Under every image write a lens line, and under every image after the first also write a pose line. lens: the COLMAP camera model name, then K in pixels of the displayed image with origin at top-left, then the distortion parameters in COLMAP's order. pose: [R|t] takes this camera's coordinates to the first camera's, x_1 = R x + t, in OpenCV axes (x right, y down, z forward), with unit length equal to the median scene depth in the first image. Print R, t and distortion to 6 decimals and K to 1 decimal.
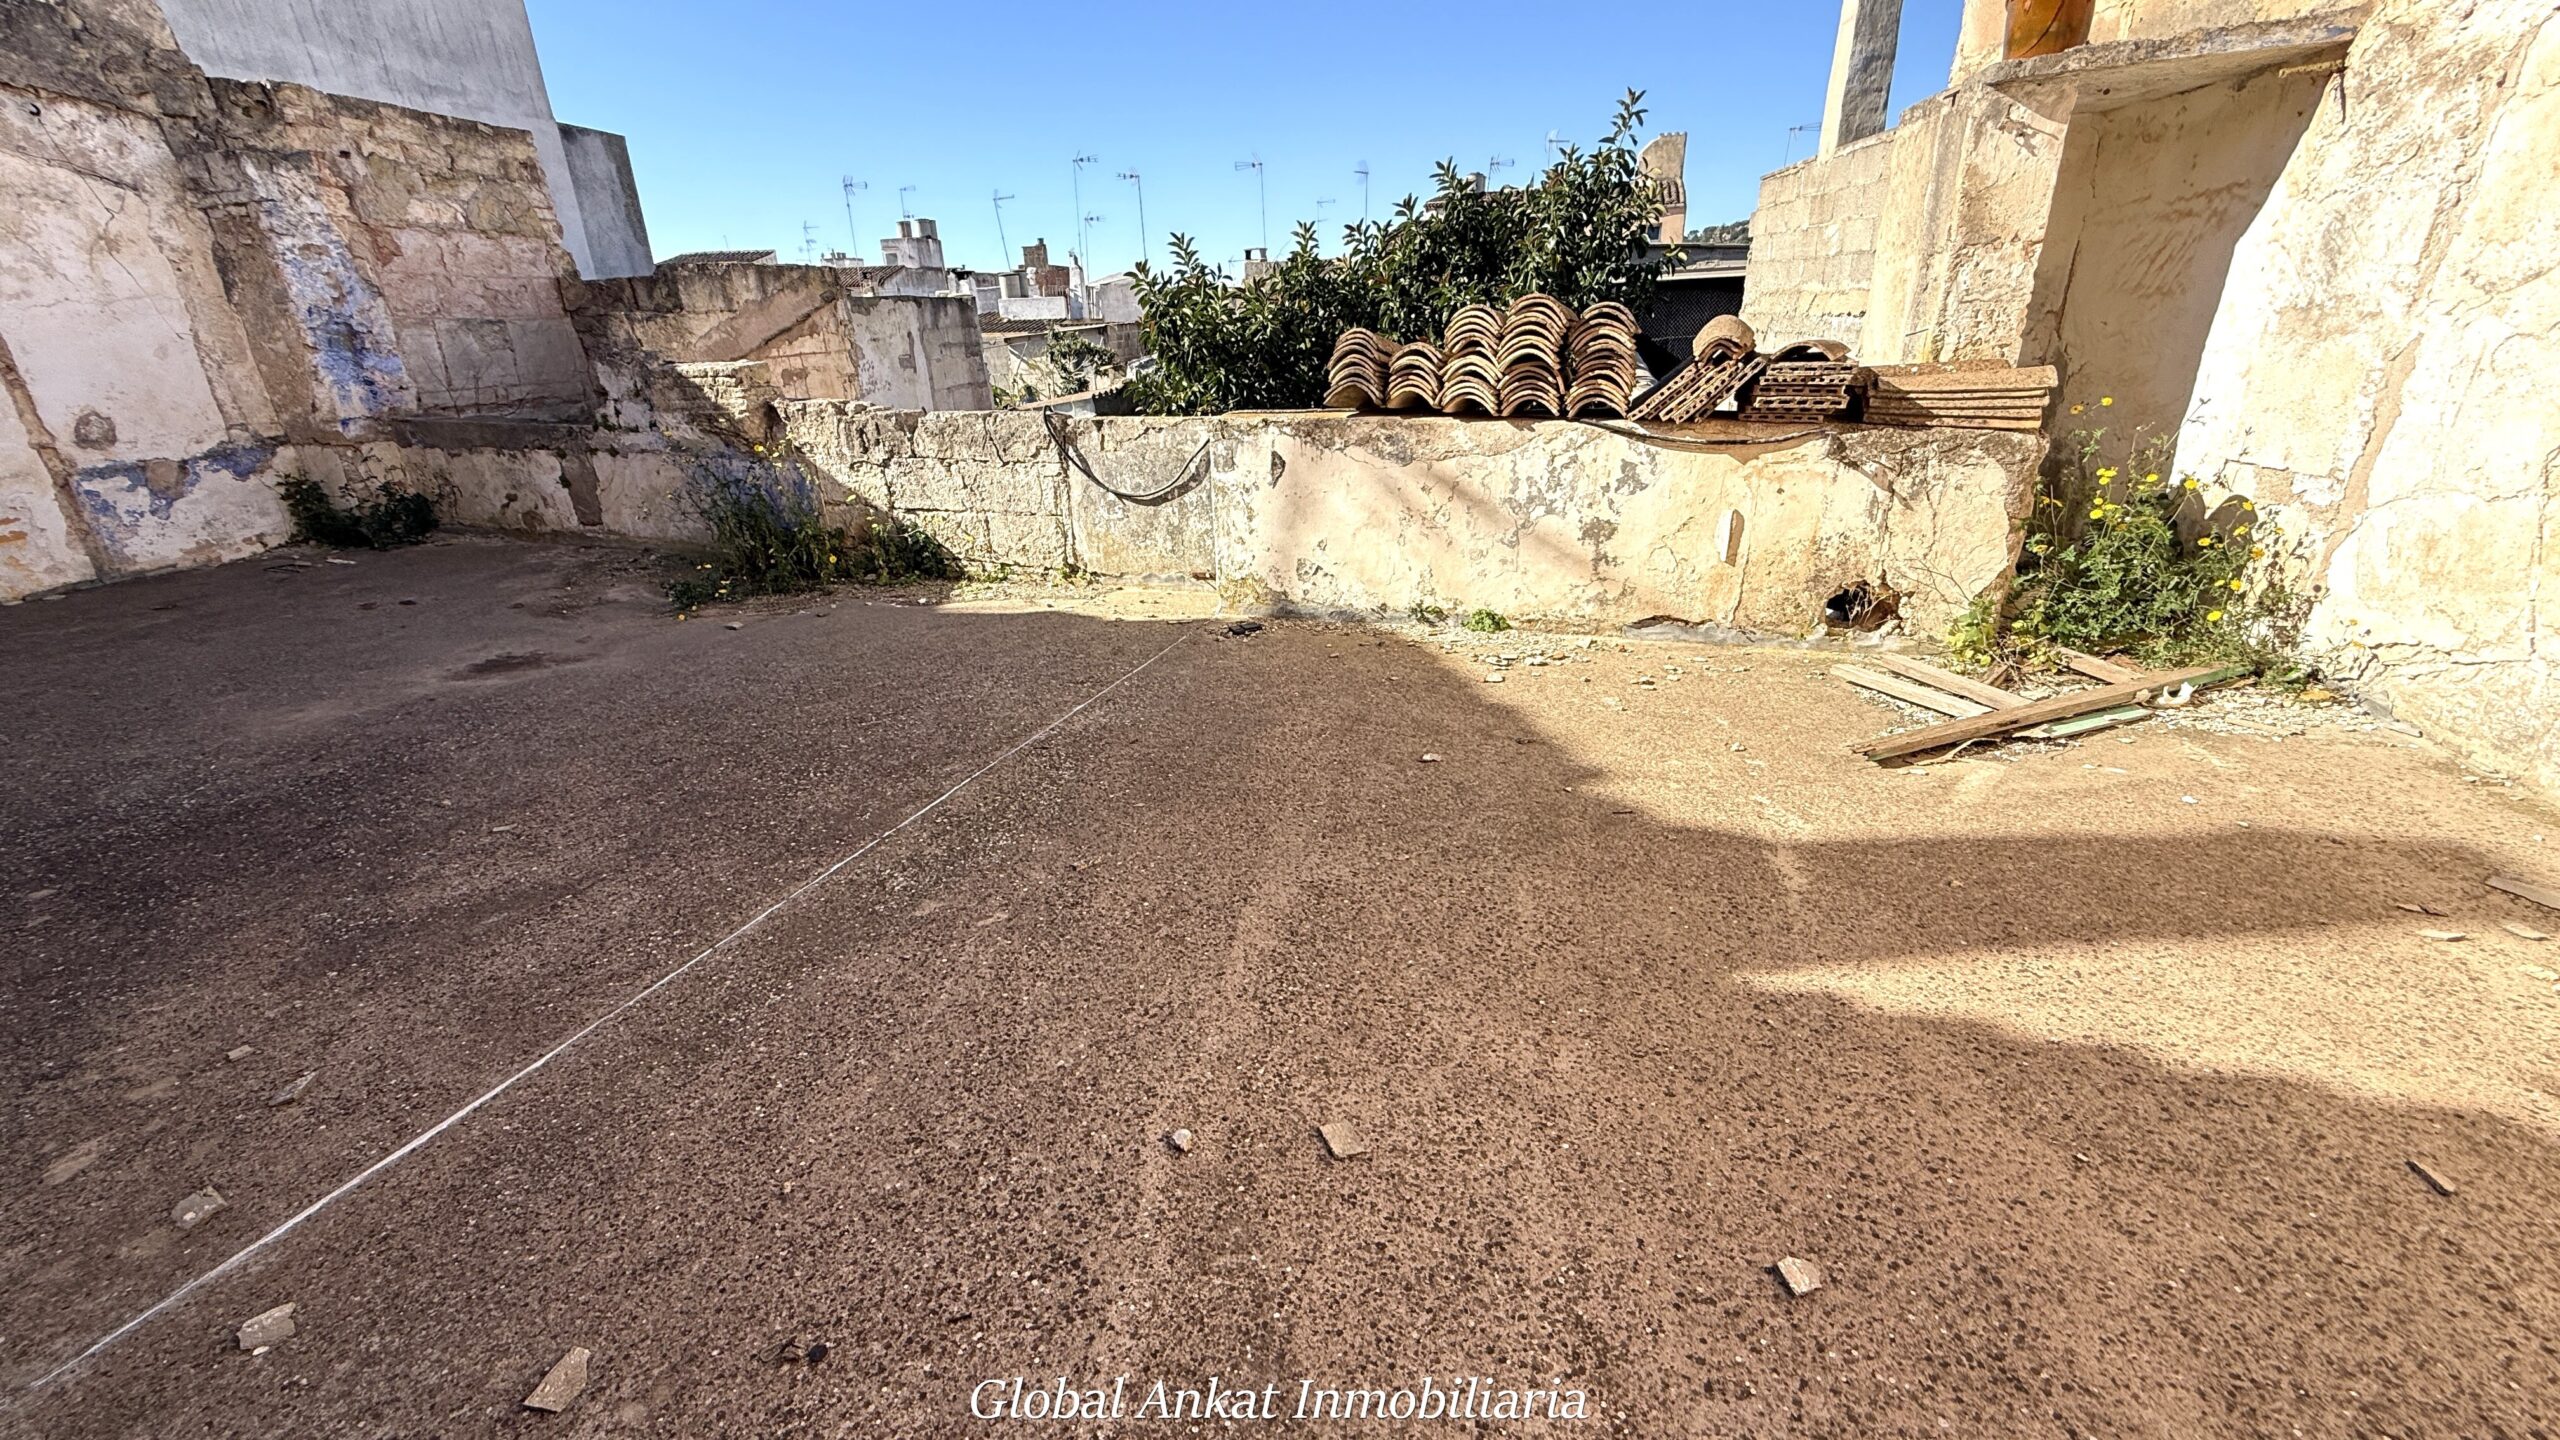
lens RADIAL K [[1020.2, 0, 1280.8], [0, 1020.2, 712.3], [0, 0, 1]] dist [-0.001418, 0.000315]
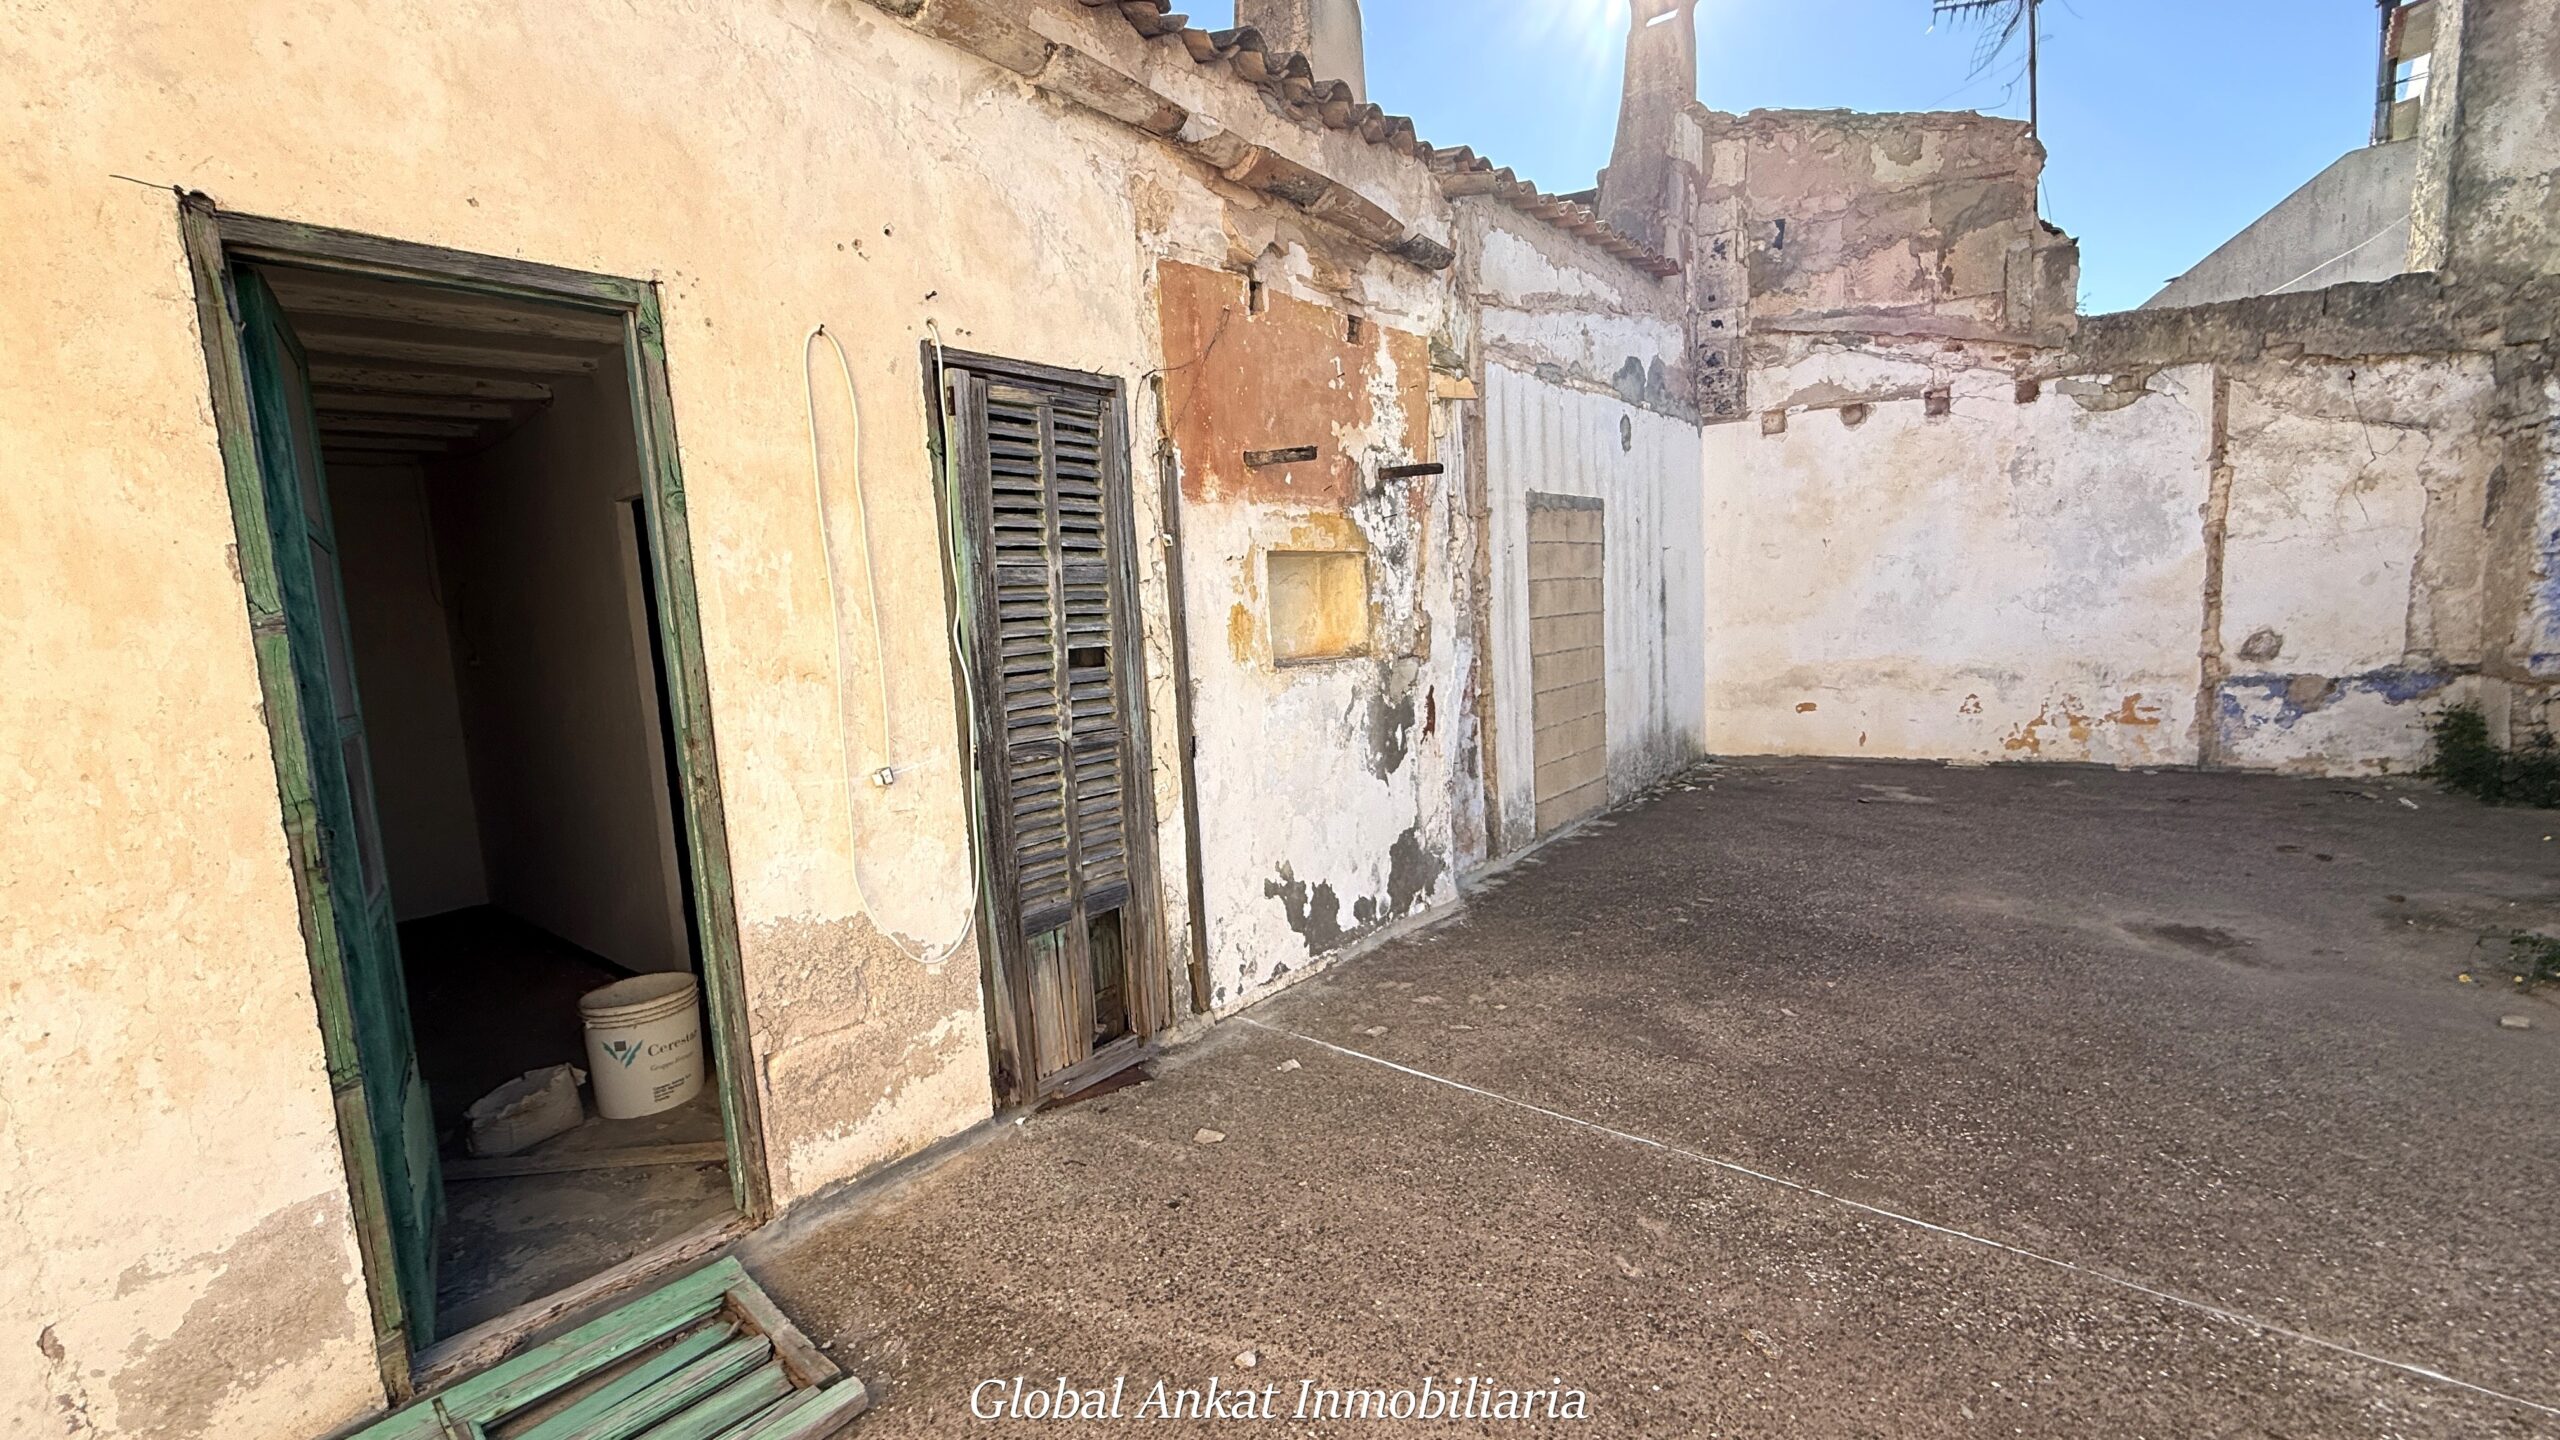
lens RADIAL K [[1020.2, 0, 1266.3], [0, 1020.2, 722.0], [0, 0, 1]] dist [-0.001418, 0.000315]
pose [[-0.318129, 0.160126, -0.934427, 0.333062], [-0.286857, 0.923173, 0.255859, -0.217416], [0.903608, 0.349443, -0.247755, 0.393988]]
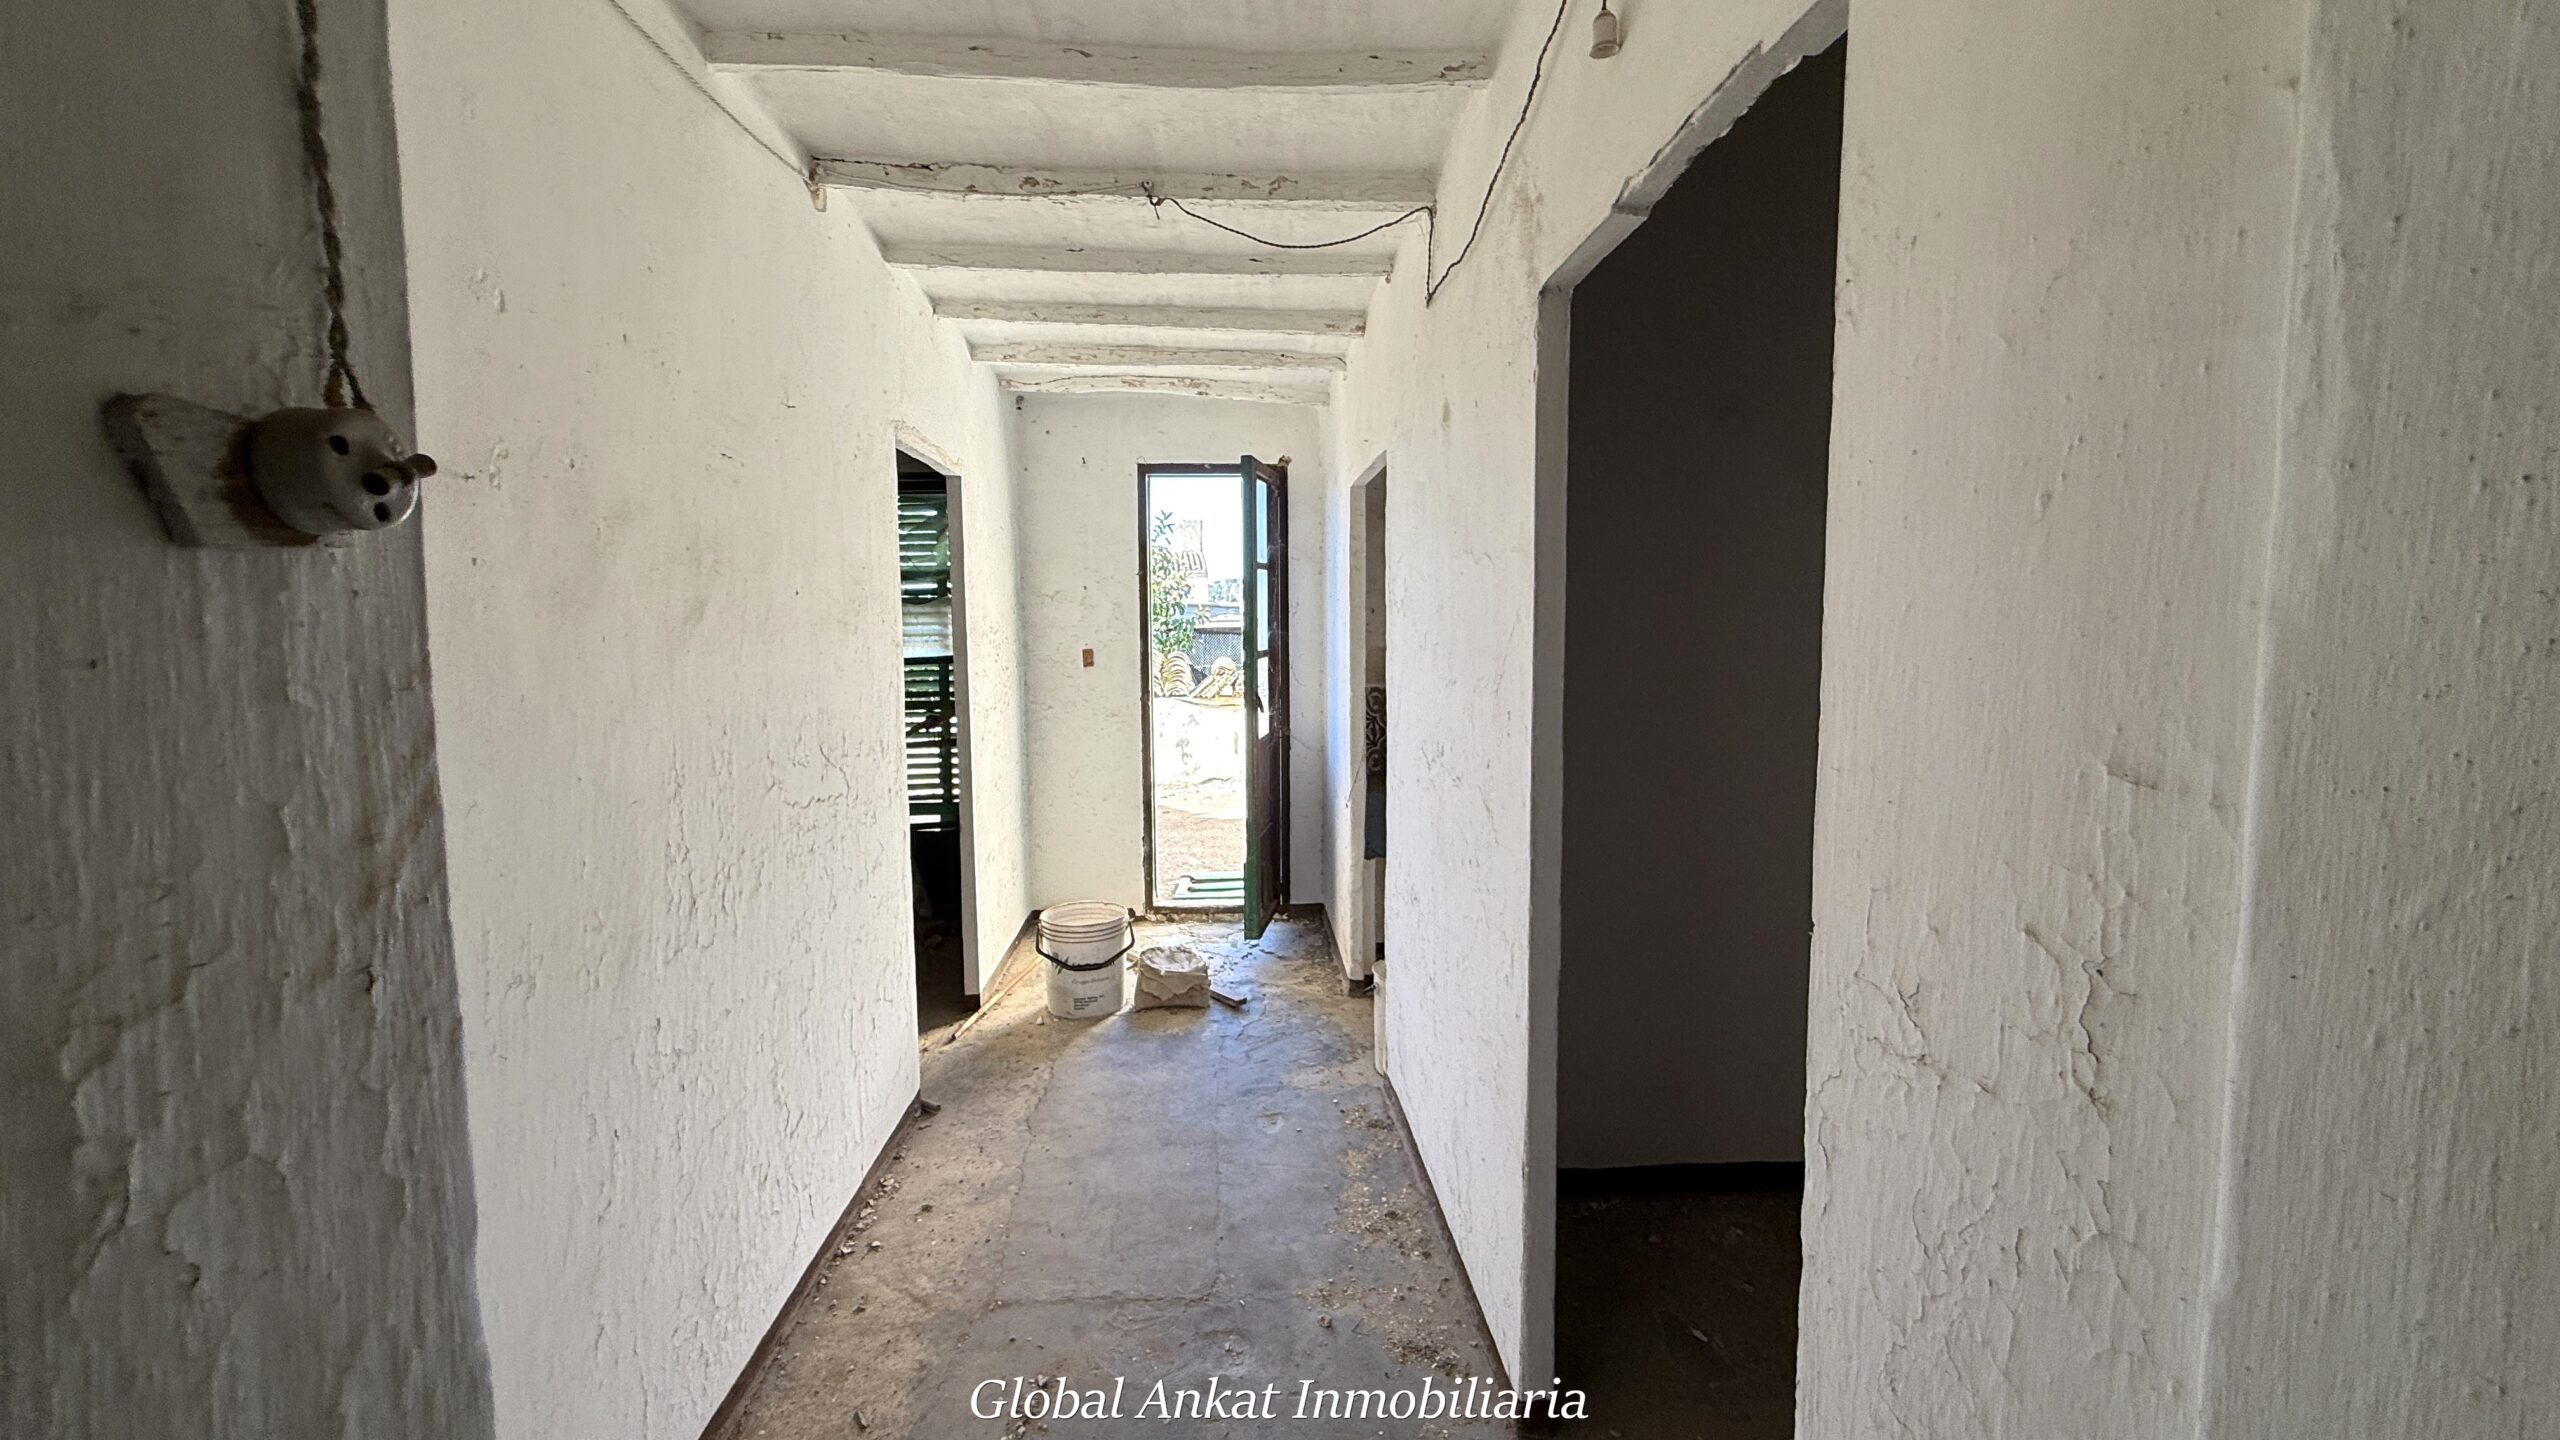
lens RADIAL K [[1020.2, 0, 1266.3], [0, 1020.2, 722.2], [0, 0, 1]] dist [-0.001418, 0.000315]
pose [[0.921110, -0.014007, 0.389051, -0.385696], [0.126343, 0.956016, -0.264707, 0.385514], [-0.368231, 0.292979, 0.882366, -1.054581]]
